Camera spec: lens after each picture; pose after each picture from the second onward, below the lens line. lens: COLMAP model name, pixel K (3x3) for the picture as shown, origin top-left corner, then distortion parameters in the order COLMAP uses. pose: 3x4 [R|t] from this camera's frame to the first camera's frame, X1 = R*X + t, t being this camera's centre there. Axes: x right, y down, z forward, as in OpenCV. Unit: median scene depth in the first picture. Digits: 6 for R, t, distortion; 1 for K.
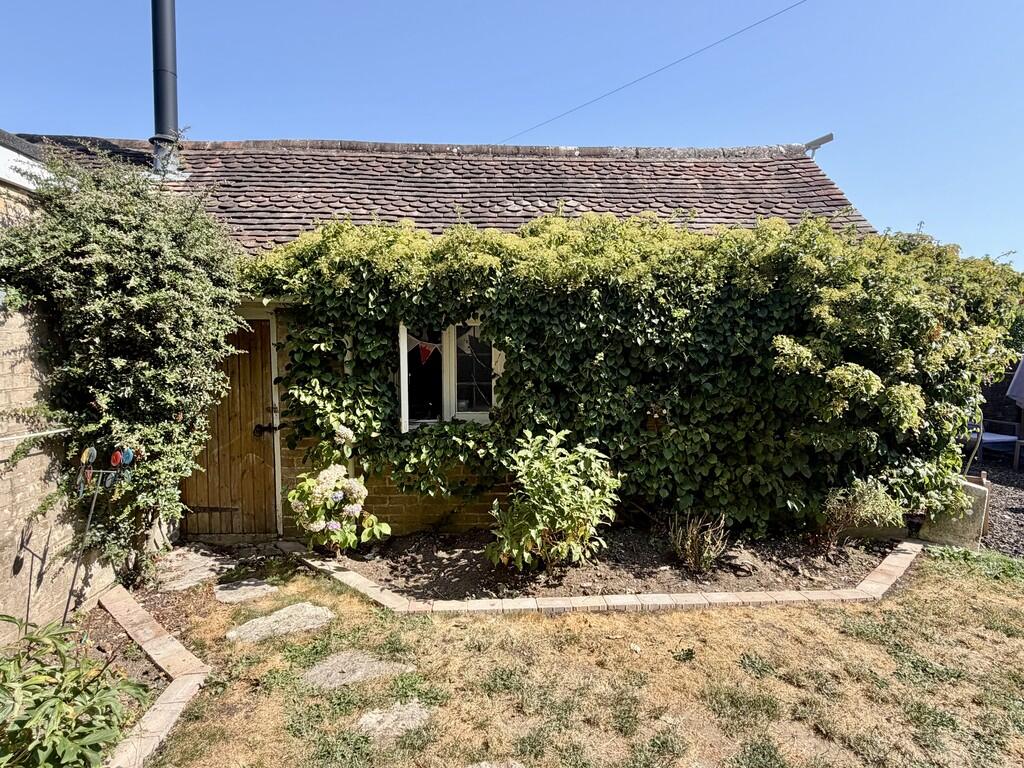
lens RADIAL K [[551.4, 0, 518.7], [0, 551.4, 384.7], [0, 0, 1]] dist [-0.000092, 0.001770]
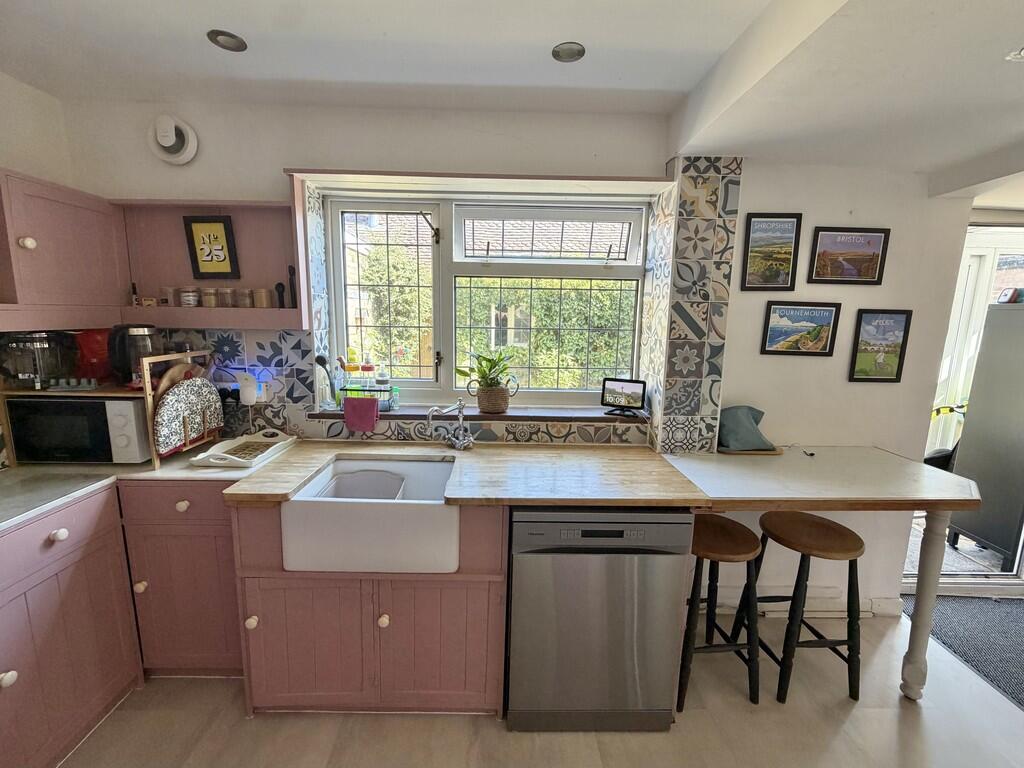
lens RADIAL K [[433.3, 0, 511.4], [0, 433.3, 384.3], [0, 0, 1]] dist [-0.000870, 0.000879]
pose [[0.996892, 0.031008, -0.072419, 0.015953], [-0.023846, 0.994926, 0.097747, 0.051708], [0.075082, -0.095716, 0.992573, -0.937424]]
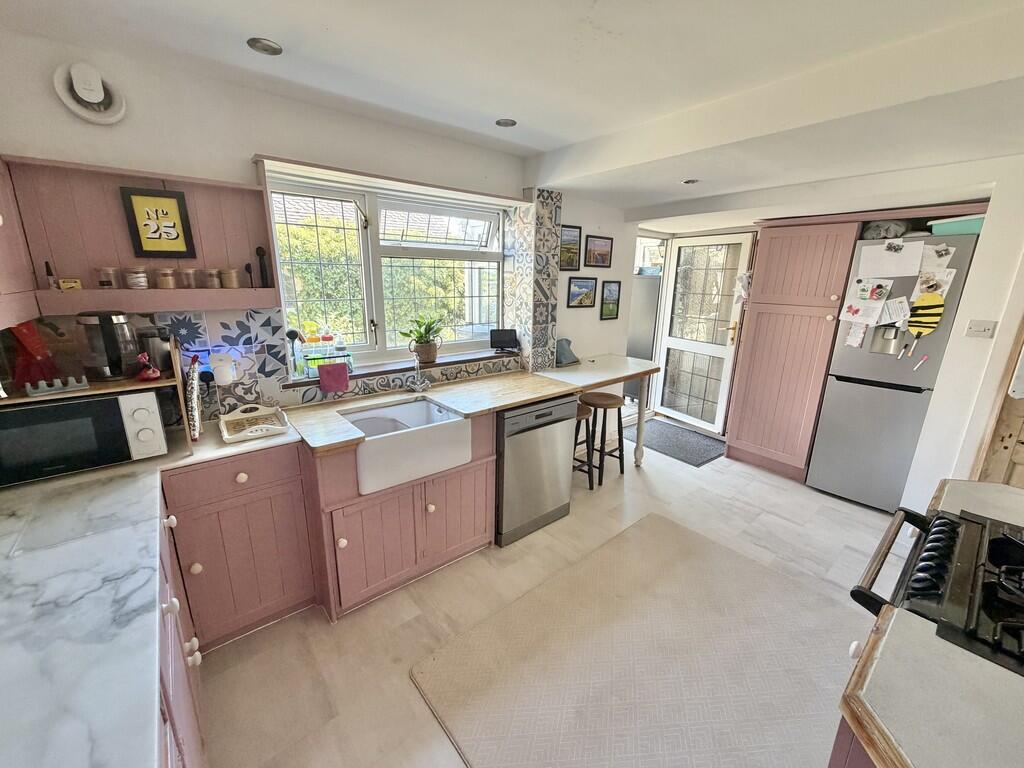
lens RADIAL K [[409.8, 0, 514.8], [0, 409.8, 384.8], [0, 0, 1]] dist [-0.001096, 0.000826]
pose [[0.824408, -0.131622, 0.550478, -0.316313], [0.020713, 0.978949, 0.203052, 0.040188], [-0.565616, -0.155996, 0.809780, -1.053152]]
